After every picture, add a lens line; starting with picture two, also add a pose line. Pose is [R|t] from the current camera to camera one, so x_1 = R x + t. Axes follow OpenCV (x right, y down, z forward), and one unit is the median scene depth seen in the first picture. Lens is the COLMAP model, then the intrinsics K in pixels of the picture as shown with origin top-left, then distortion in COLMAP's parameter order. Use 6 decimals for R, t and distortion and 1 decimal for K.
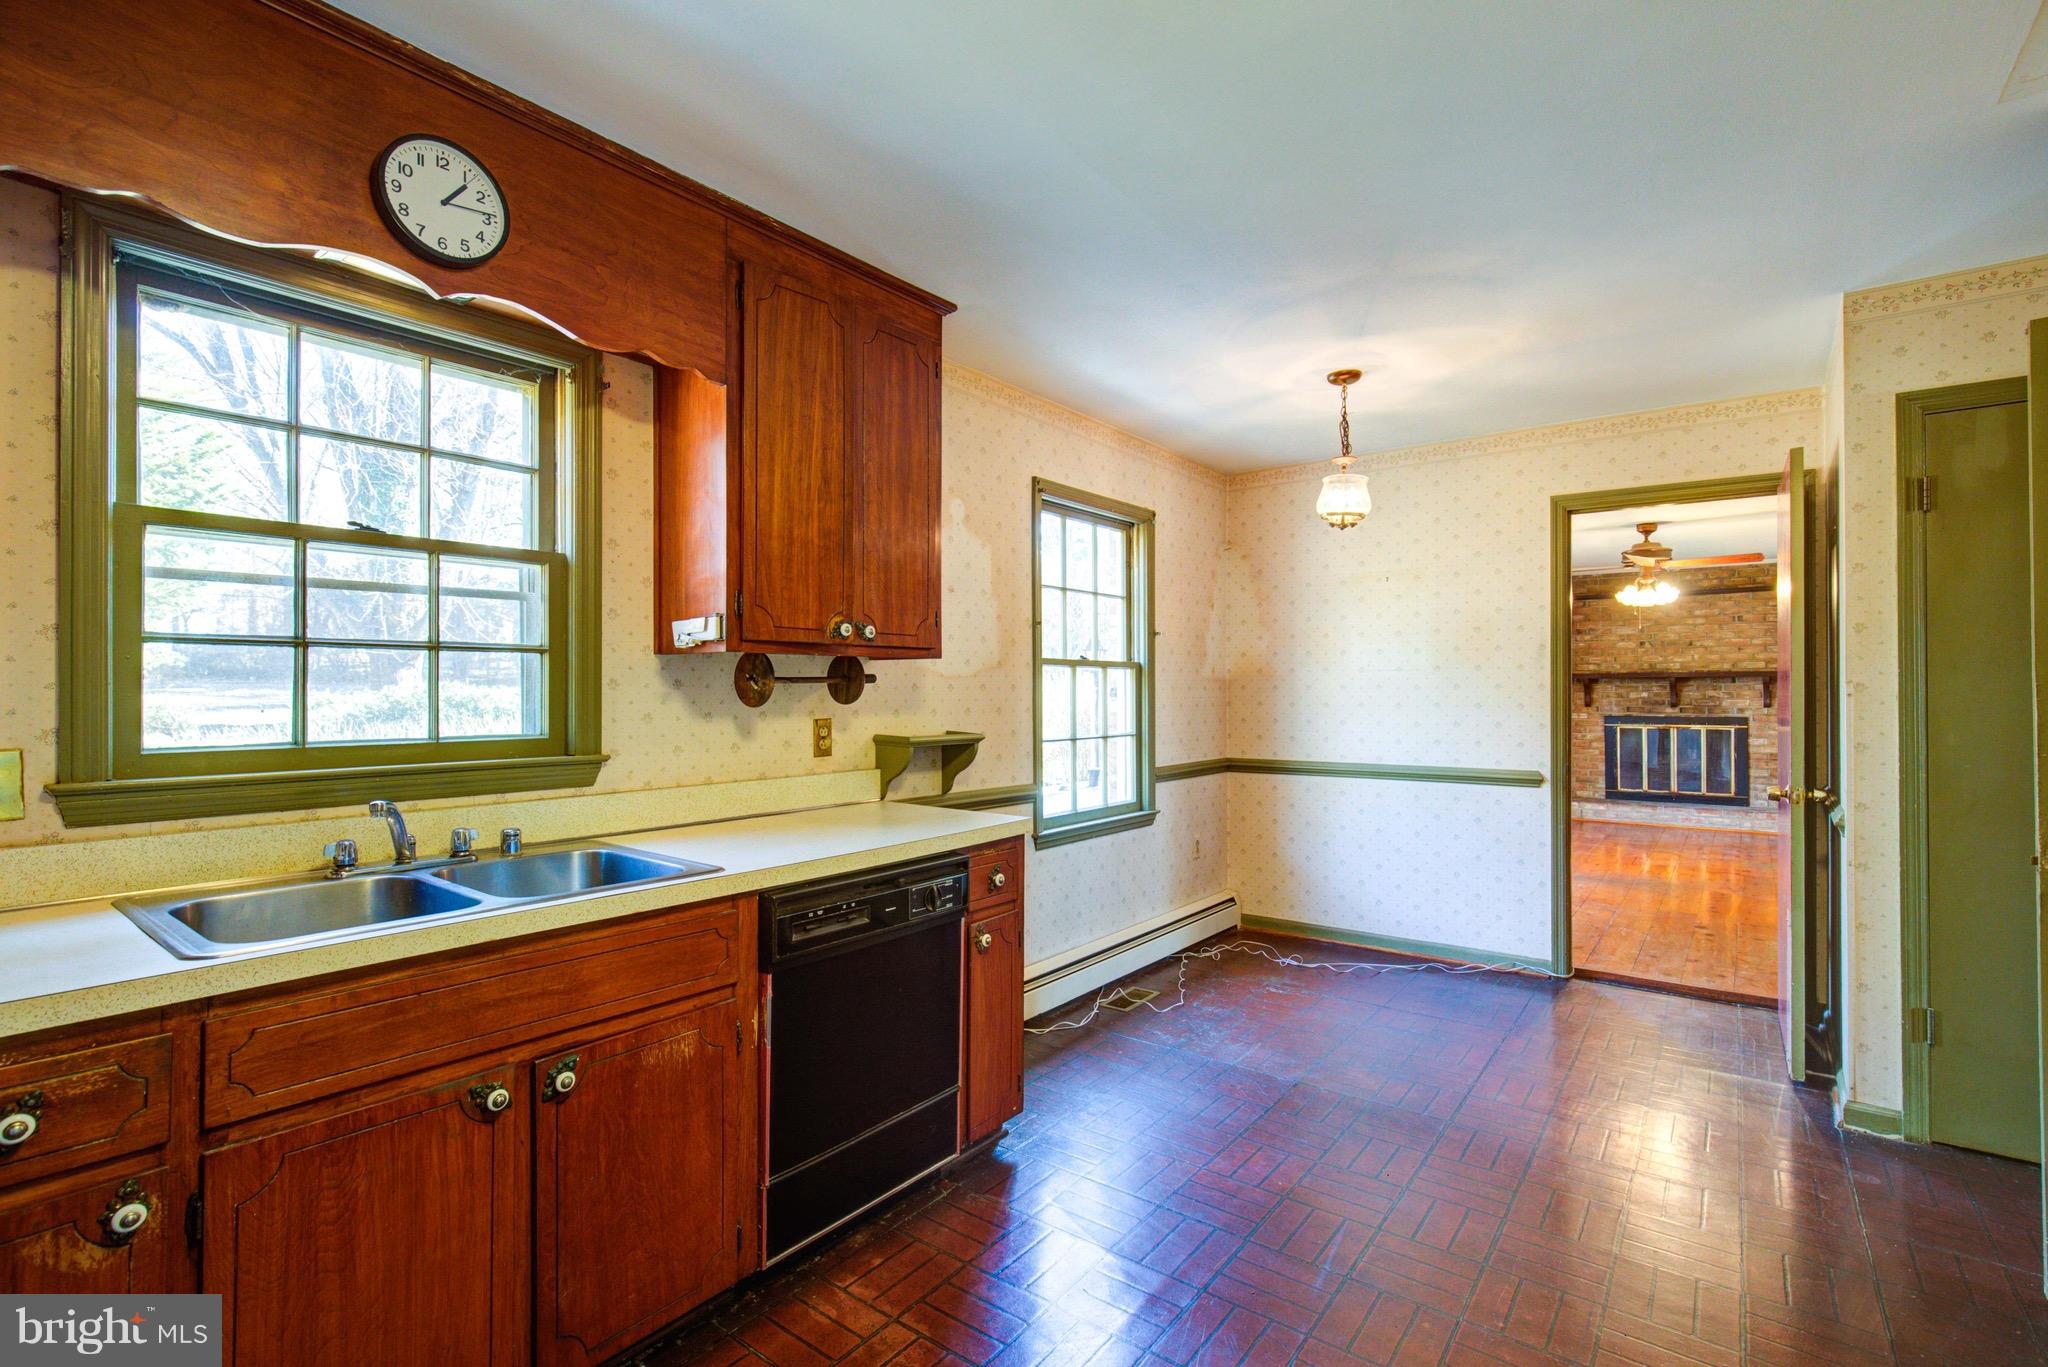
lens RADIAL K [[923.6, 0, 1024.0], [0, 923.6, 683.5], [0, 0, 1]] dist [-0.000481, 0.000119]
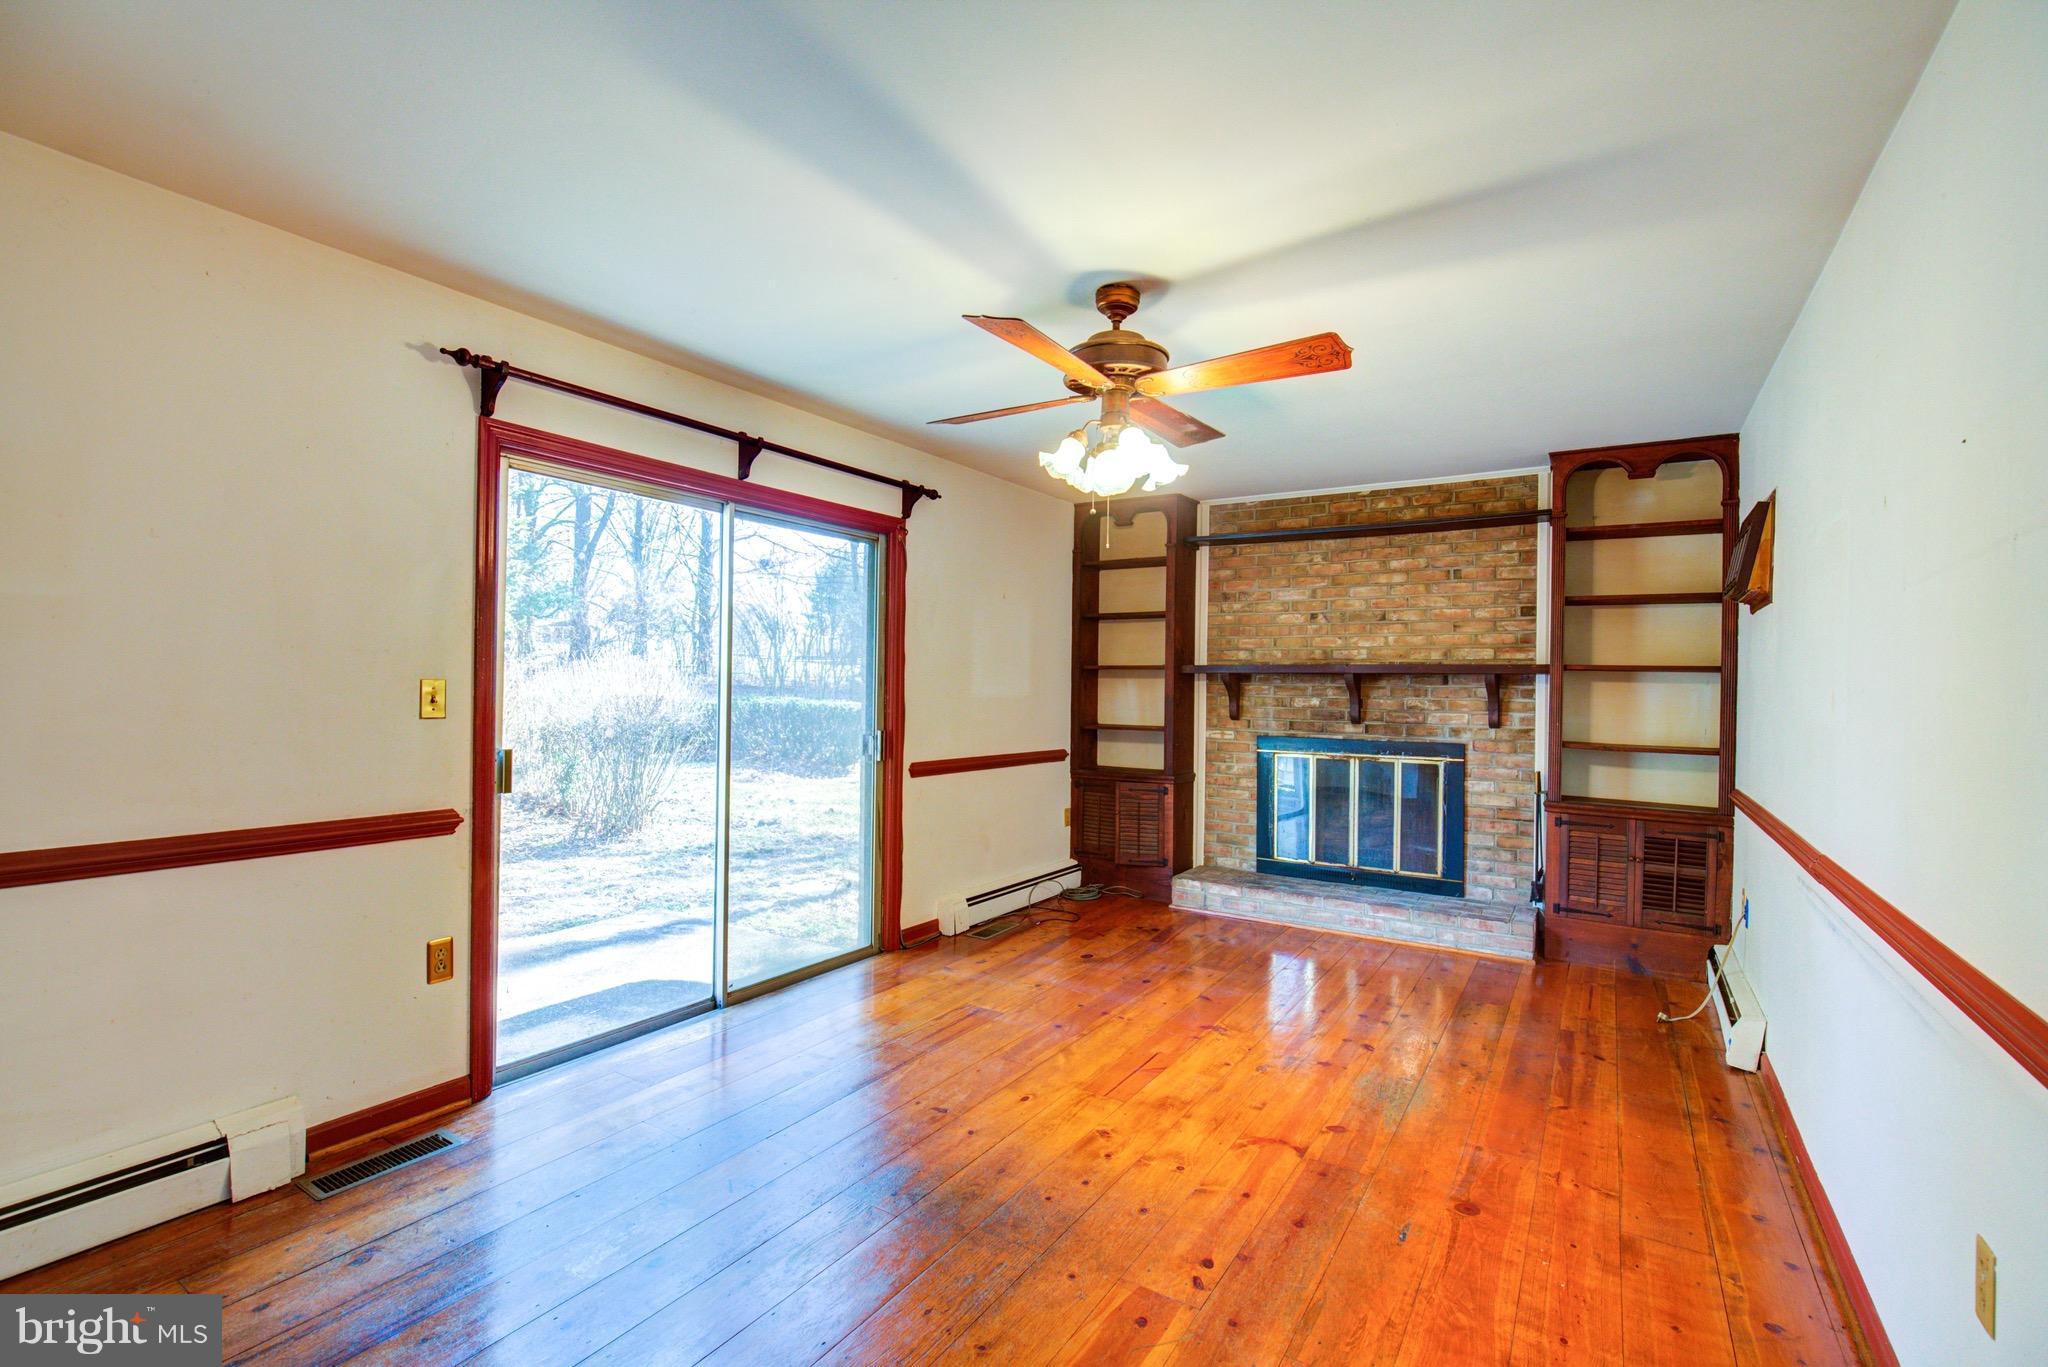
lens RADIAL K [[879.4, 0, 1024.0], [0, 879.4, 683.5], [0, 0, 1]] dist [-0.002153, 0.000096]
pose [[0.996737, 0.015865, 0.079149, 0.455470], [-0.016578, 0.999828, 0.008356, -0.001489], [-0.079002, -0.009641, 0.996828, 0.463522]]
